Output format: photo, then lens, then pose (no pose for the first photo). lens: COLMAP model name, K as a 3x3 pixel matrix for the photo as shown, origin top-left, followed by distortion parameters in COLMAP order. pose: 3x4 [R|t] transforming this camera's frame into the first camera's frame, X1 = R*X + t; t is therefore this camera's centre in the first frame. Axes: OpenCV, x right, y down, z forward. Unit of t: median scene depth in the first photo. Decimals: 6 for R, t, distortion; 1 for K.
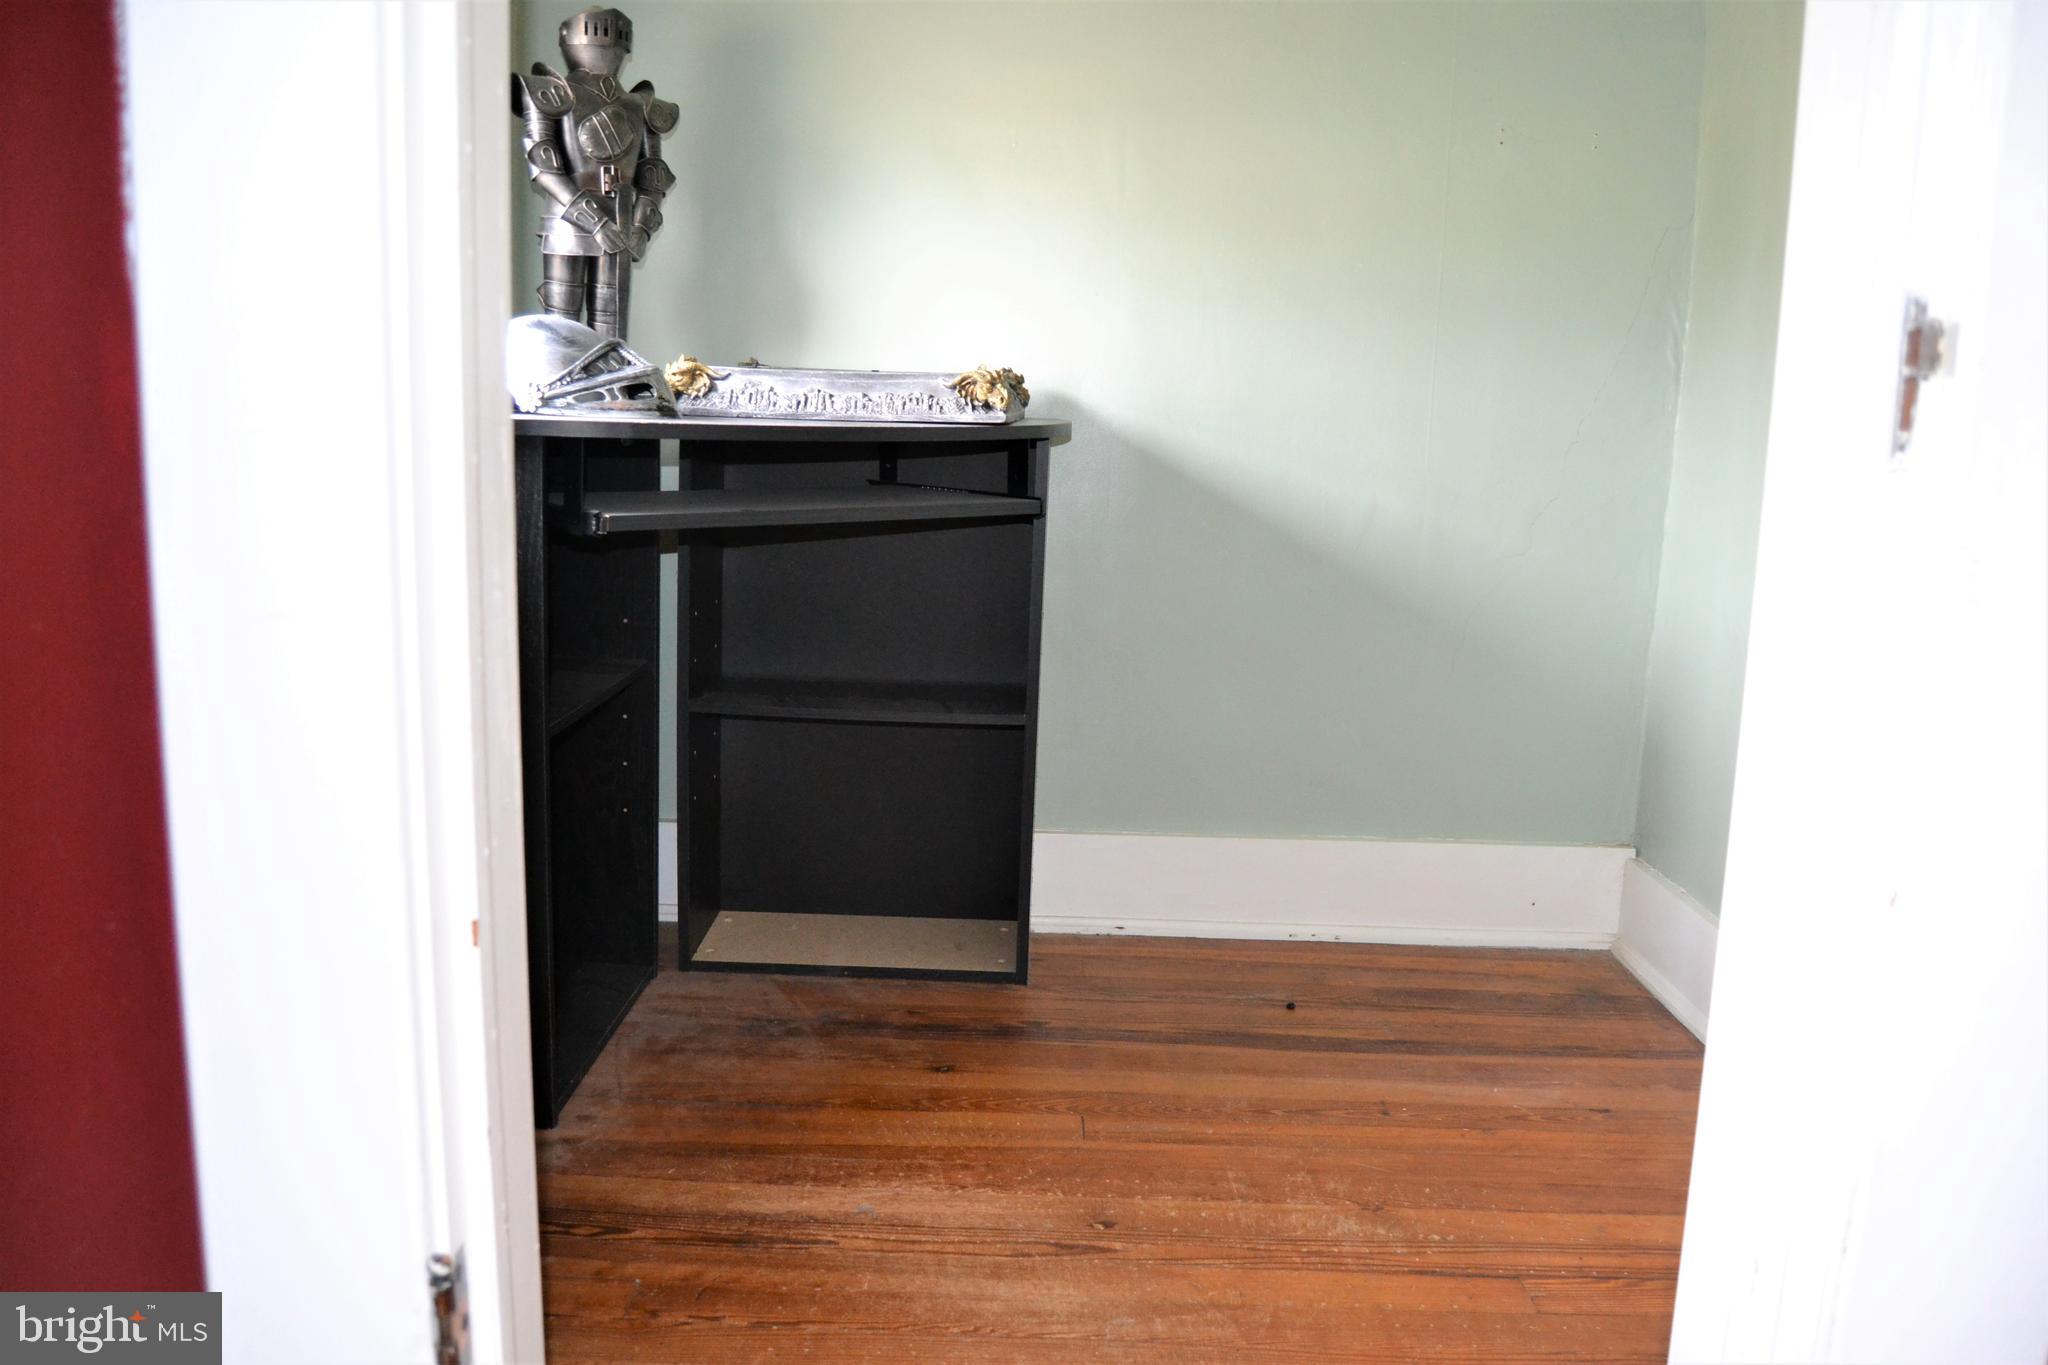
lens RADIAL K [[1652.6, 0, 1008.1], [0, 1652.6, 685.3], [0, 0, 1]] dist [-0.099525, 0.047190]
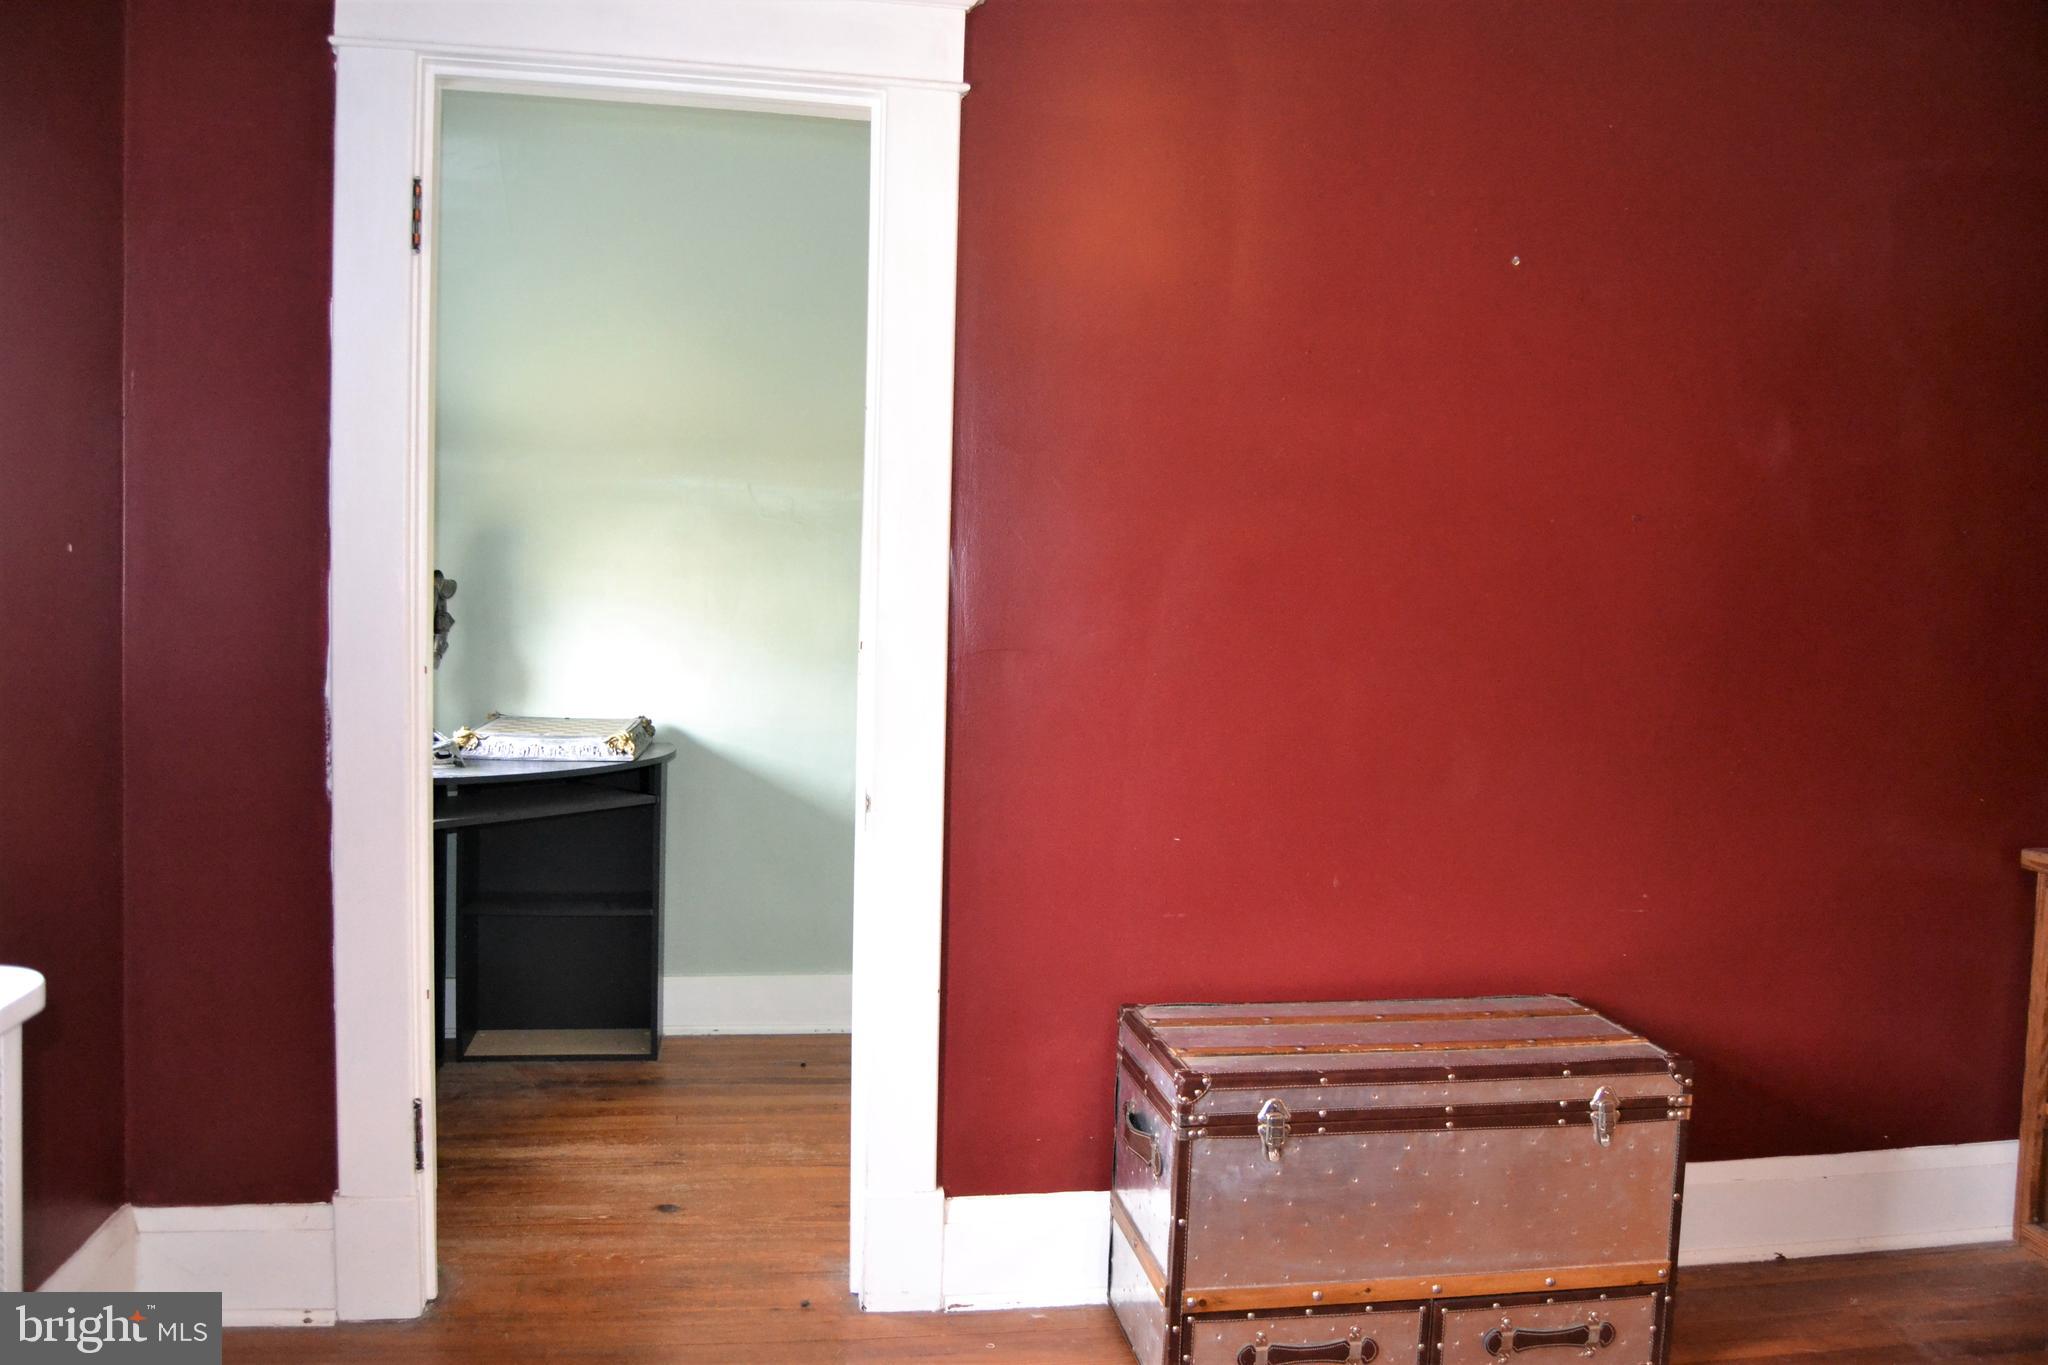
lens RADIAL K [[1652.6, 0, 1011.6], [0, 1652.6, 680.6], [0, 0, 1]] dist [-0.099525, 0.047190]
pose [[0.984922, -0.014375, 0.172398, 0.104584], [0.032913, 0.993911, -0.105154, -0.033397], [-0.169837, 0.109243, 0.979398, -0.987512]]
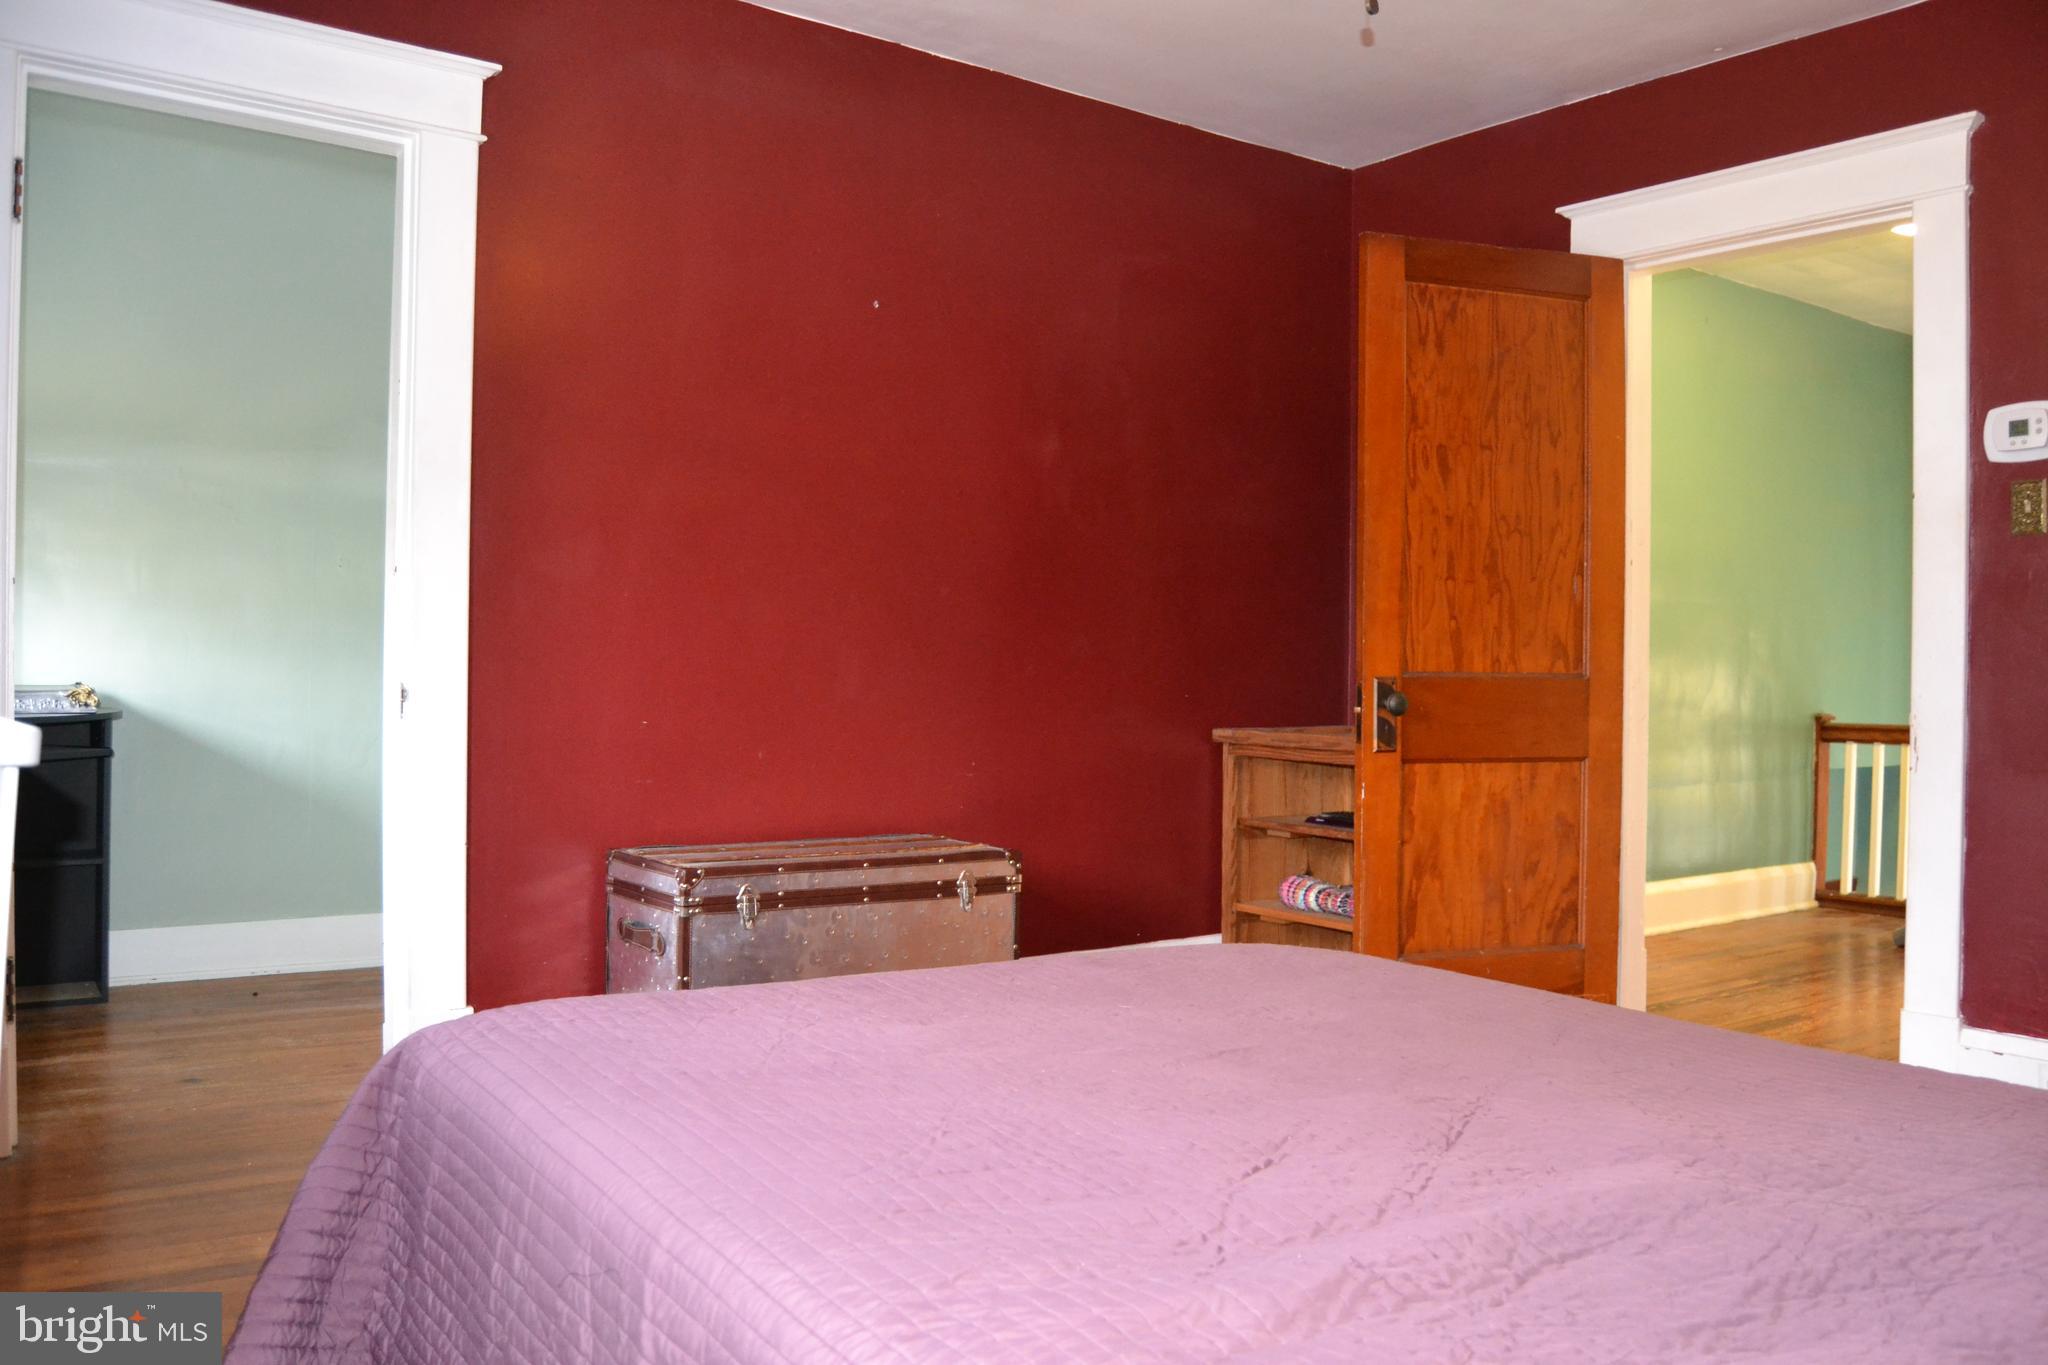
lens RADIAL K [[1652.6, 0, 1037.6], [0, 1652.6, 685.4], [0, 0, 1]] dist [-0.099525, 0.047190]
pose [[0.802968, -0.023849, 0.595545, -0.255497], [0.112193, 0.987385, -0.111729, 0.171226], [-0.585367, 0.156531, 0.795514, -1.341830]]
